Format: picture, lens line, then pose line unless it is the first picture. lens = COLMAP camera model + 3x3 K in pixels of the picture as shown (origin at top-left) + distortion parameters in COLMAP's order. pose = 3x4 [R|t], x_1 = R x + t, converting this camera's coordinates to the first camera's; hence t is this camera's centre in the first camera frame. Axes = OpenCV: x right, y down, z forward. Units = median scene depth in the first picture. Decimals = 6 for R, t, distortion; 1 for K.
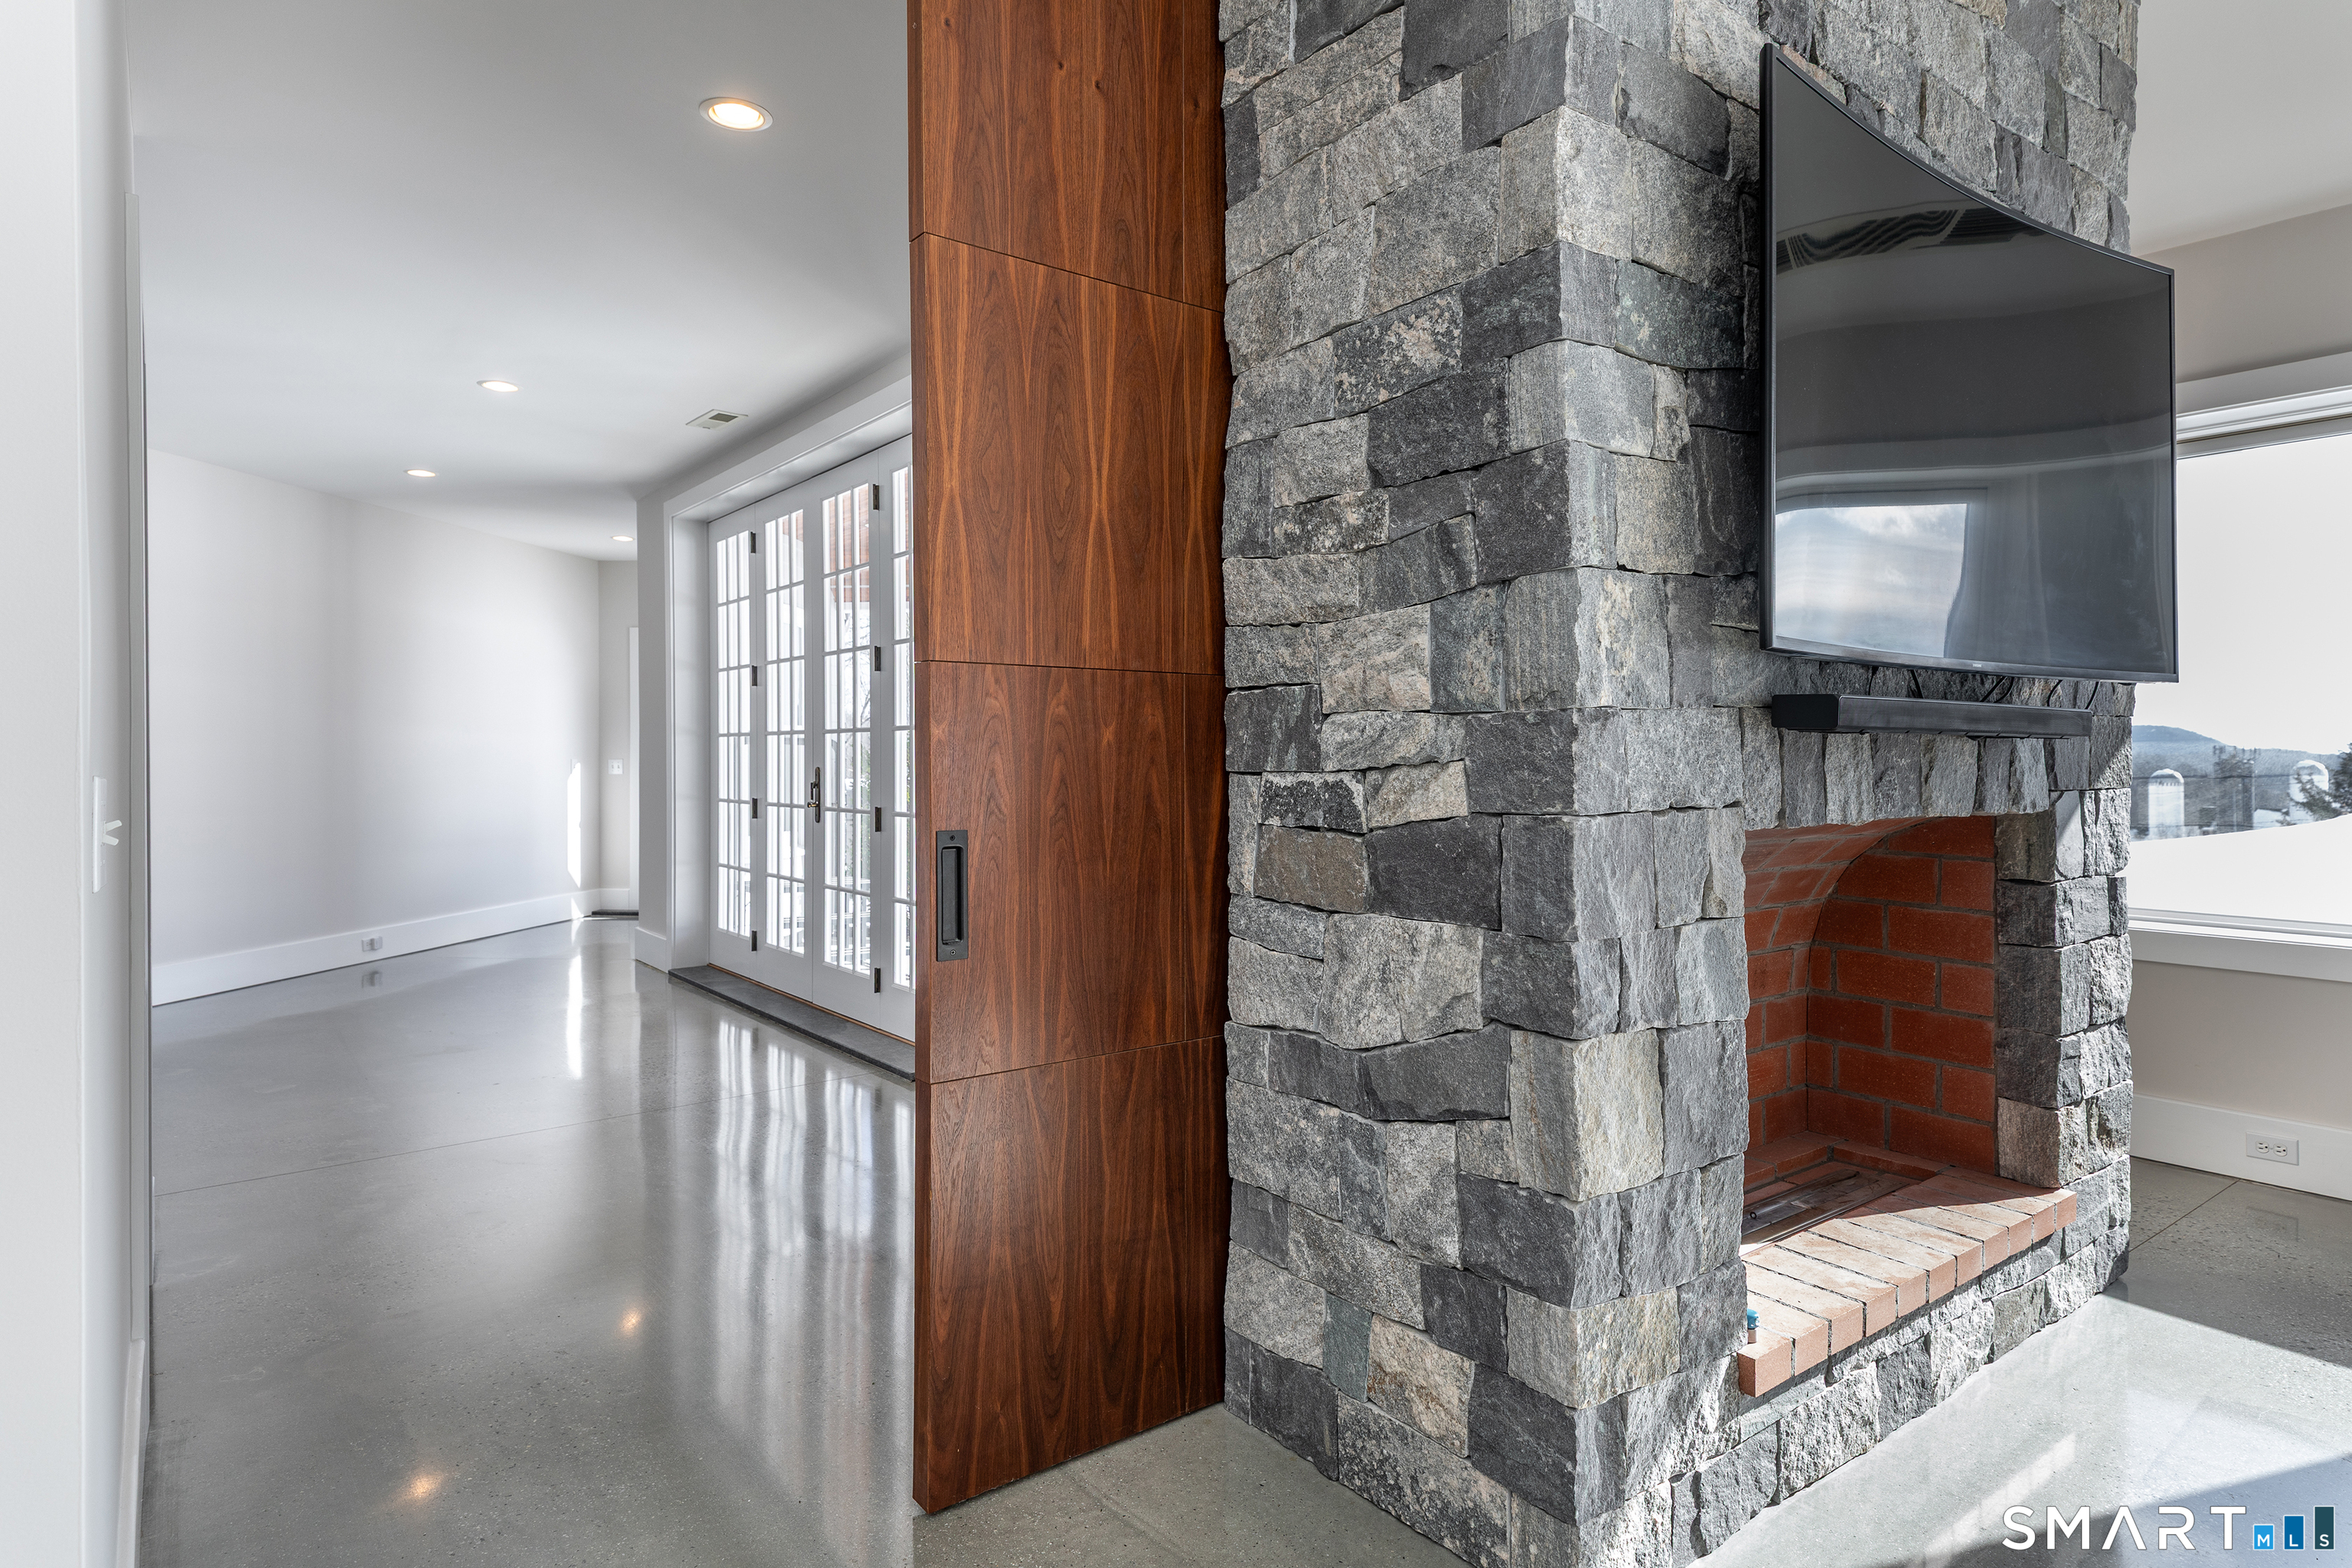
lens RADIAL K [[1314.3, 0, 1175.6], [0, 1314.3, 769.2], [0, 0, 1]] dist [0.024237, 0.000241]
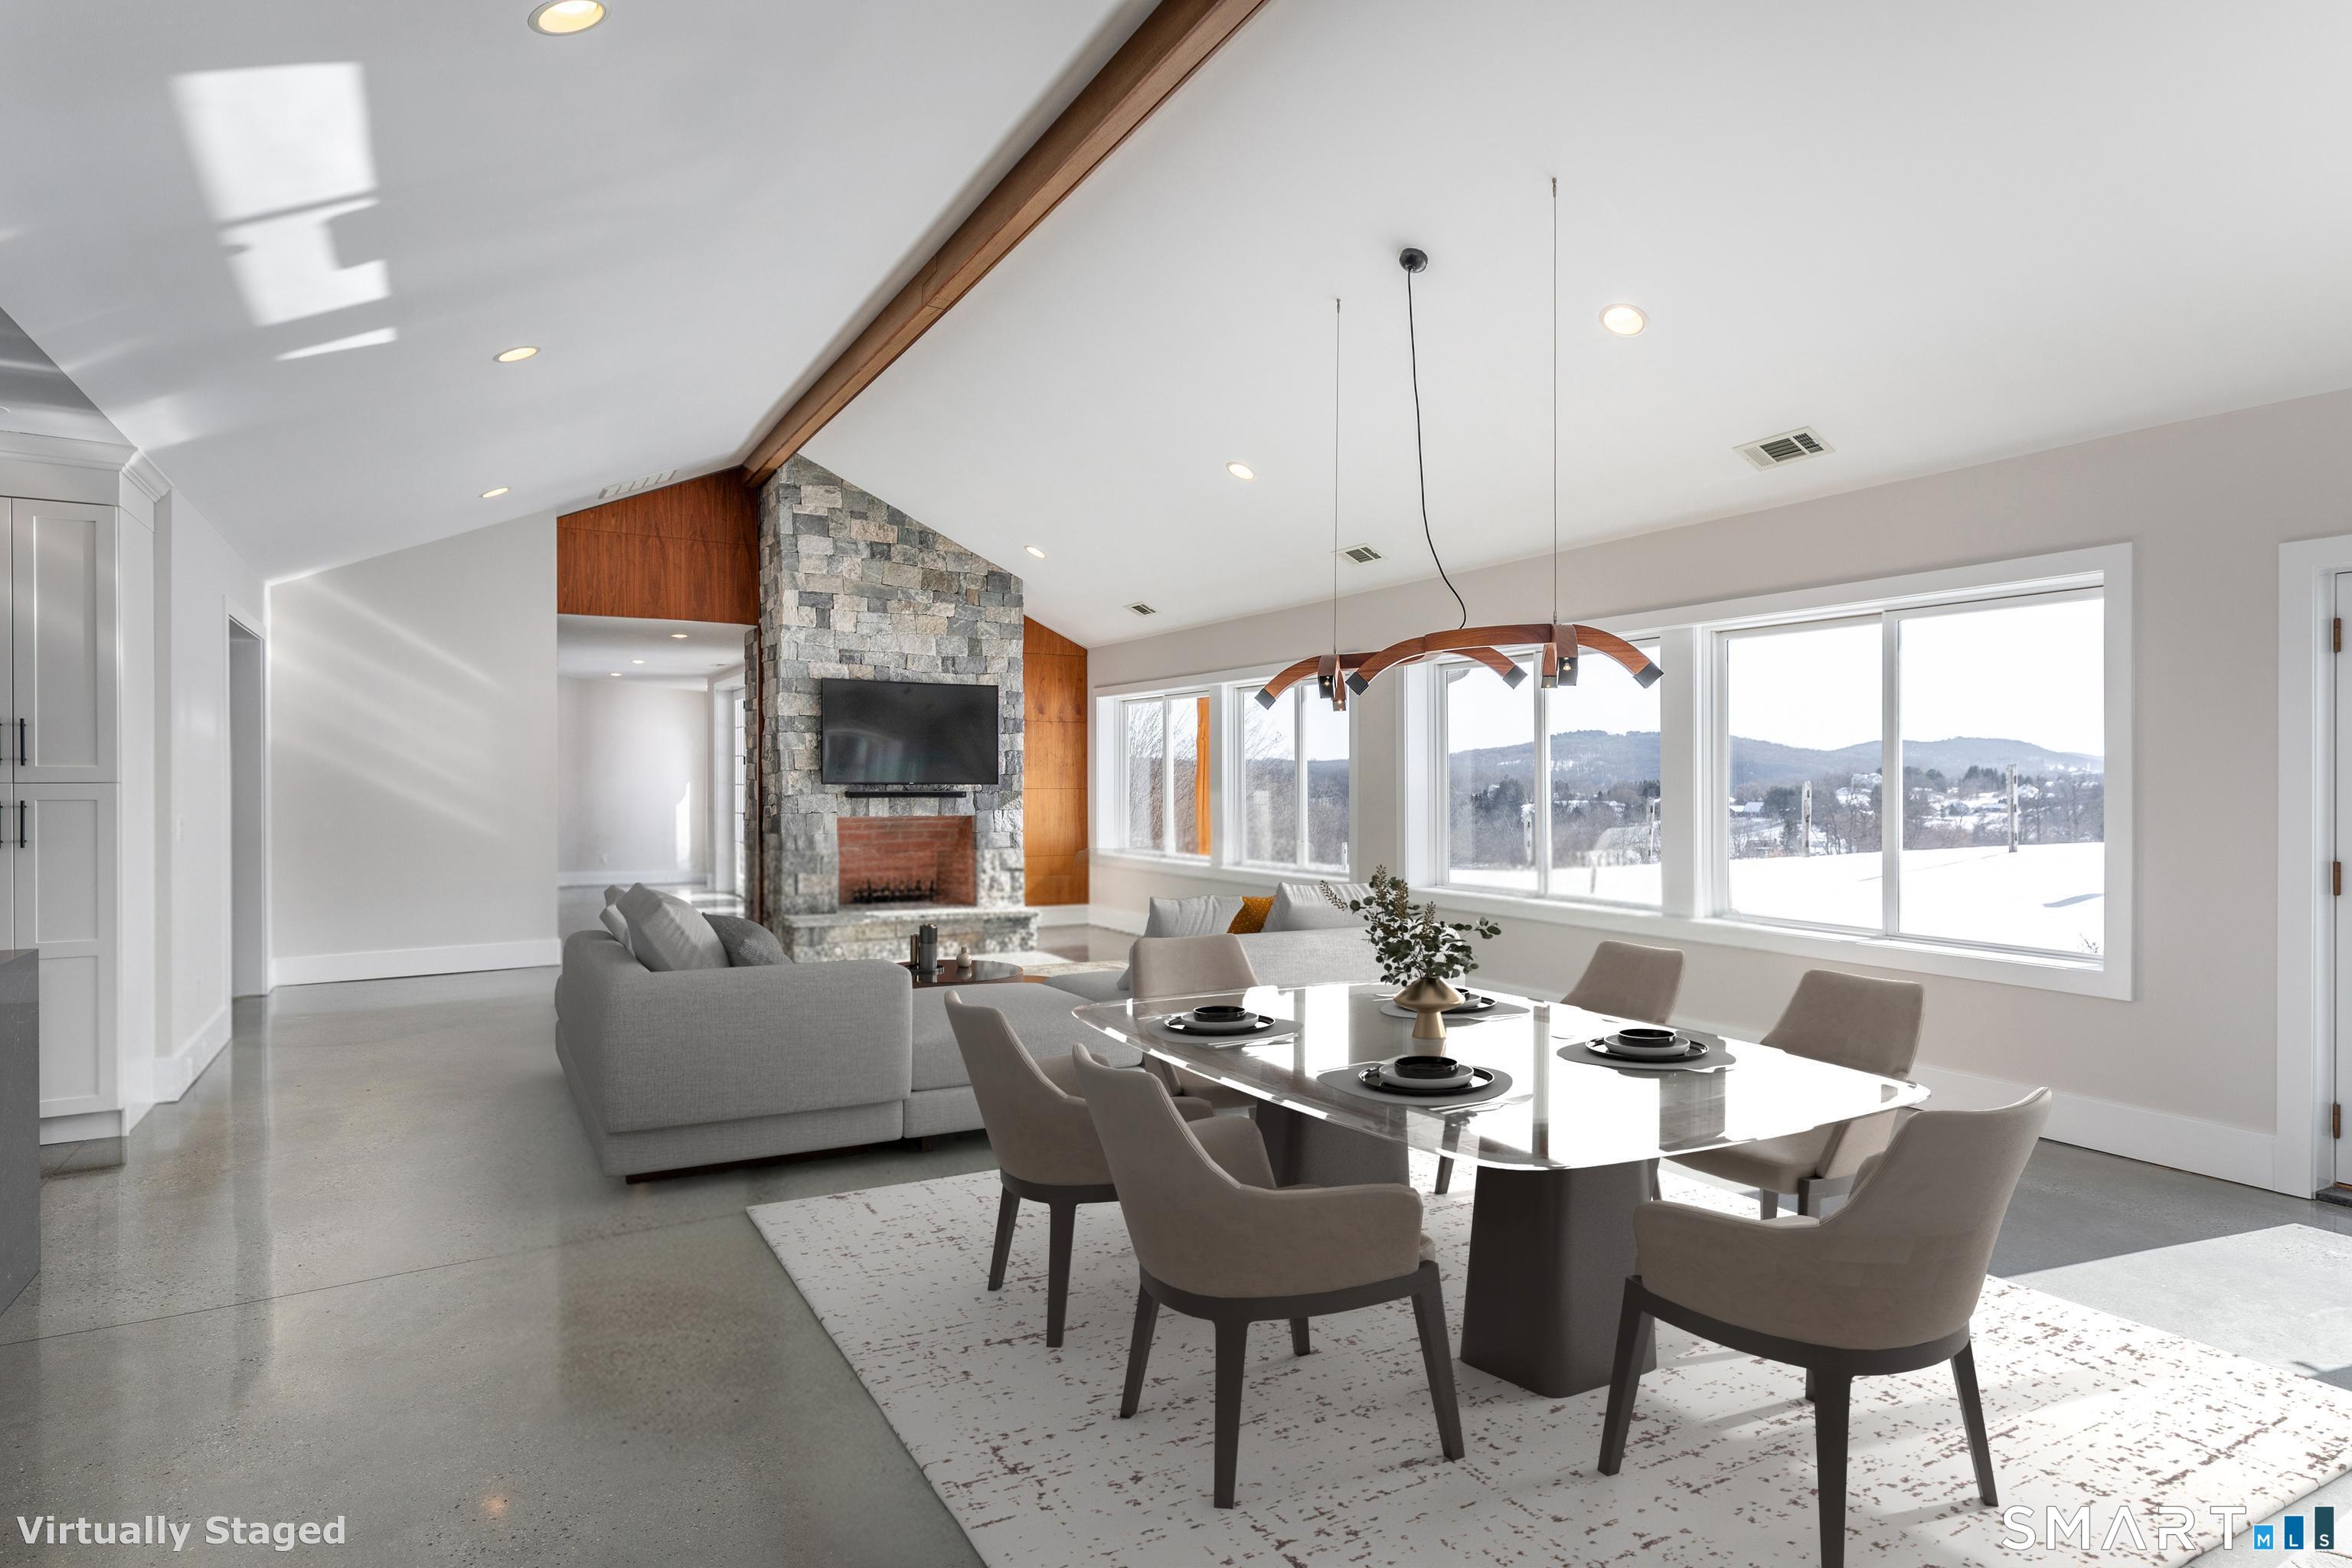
lens RADIAL K [[1260.4, 0, 1175.3], [0, 1260.4, 754.0], [0, 0, 1]] dist [0.029871, -0.002210]
pose [[0.993122, -0.000595, -0.117078, 2.416173], [-0.002169, 0.999722, -0.023478, -0.091776], [0.117060, 0.023571, 0.992845, -3.904798]]
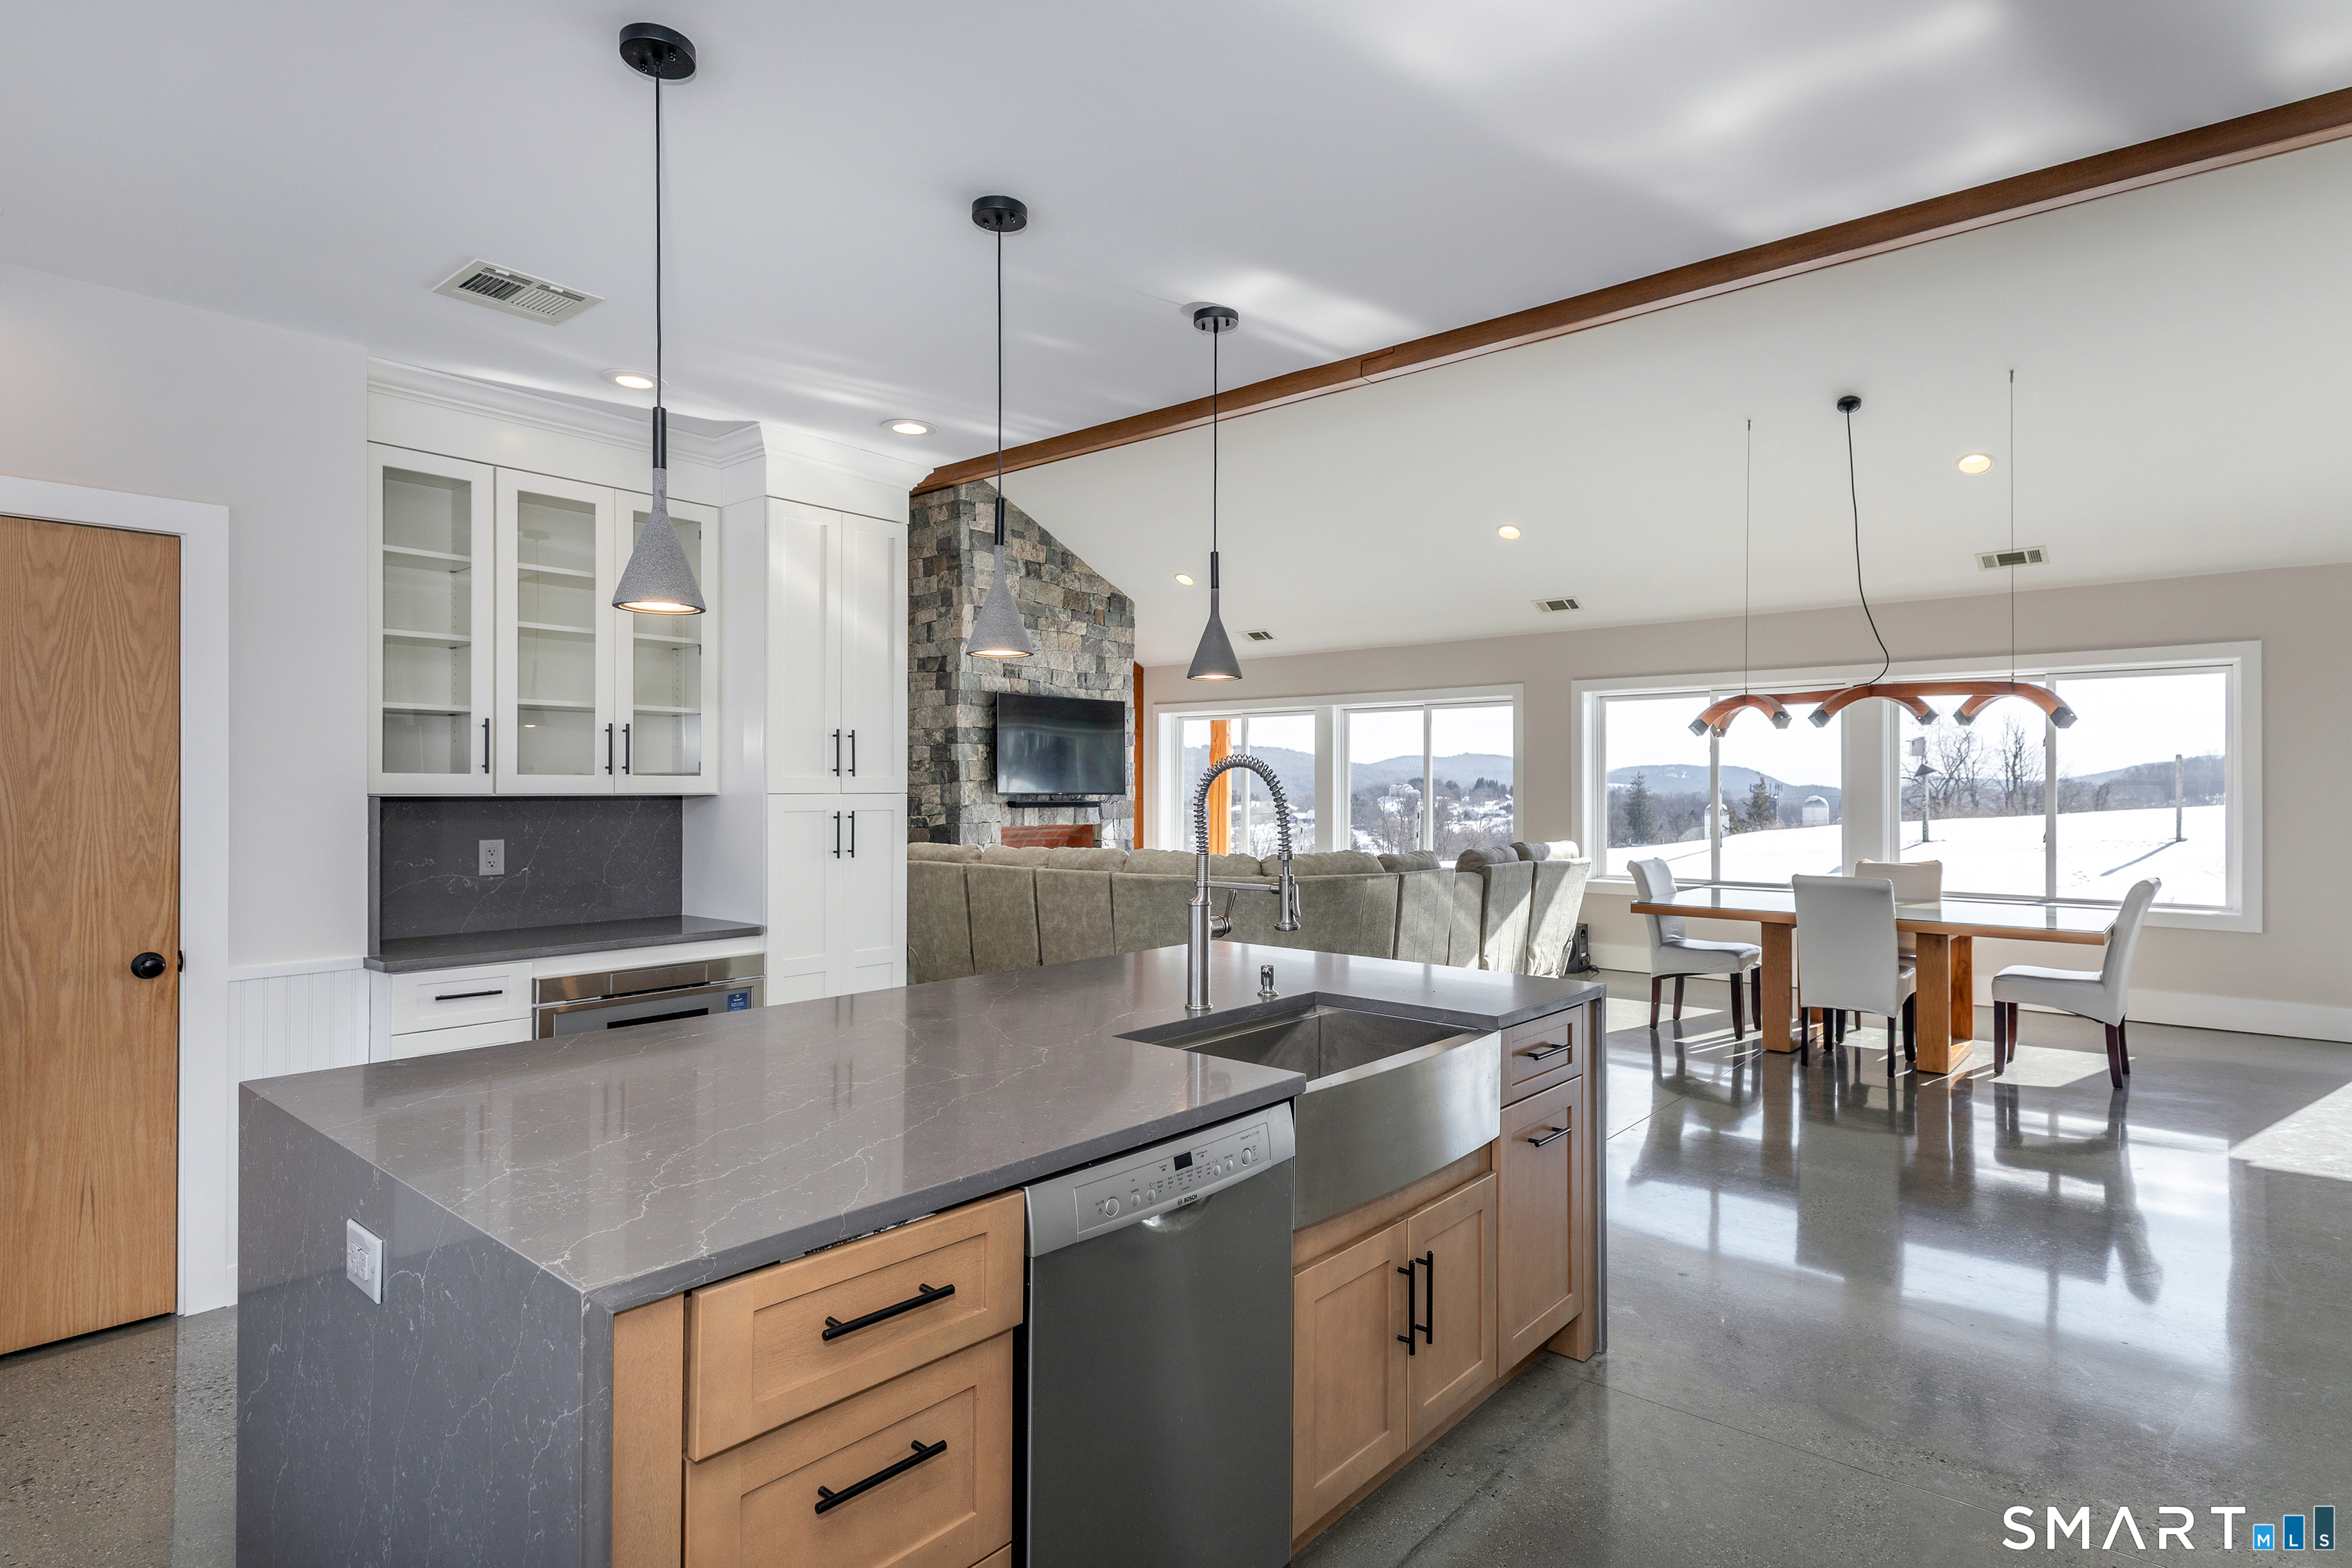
lens RADIAL K [[1258.5, 0, 1190.1], [0, 1258.5, 779.9], [0, 0, 1]] dist [0.020828, 0.000378]
pose [[0.976979, 0.005023, 0.213277, 0.095529], [-0.002660, 0.999932, -0.011365, -0.089959], [-0.213319, 0.010536, 0.976926, -4.294952]]
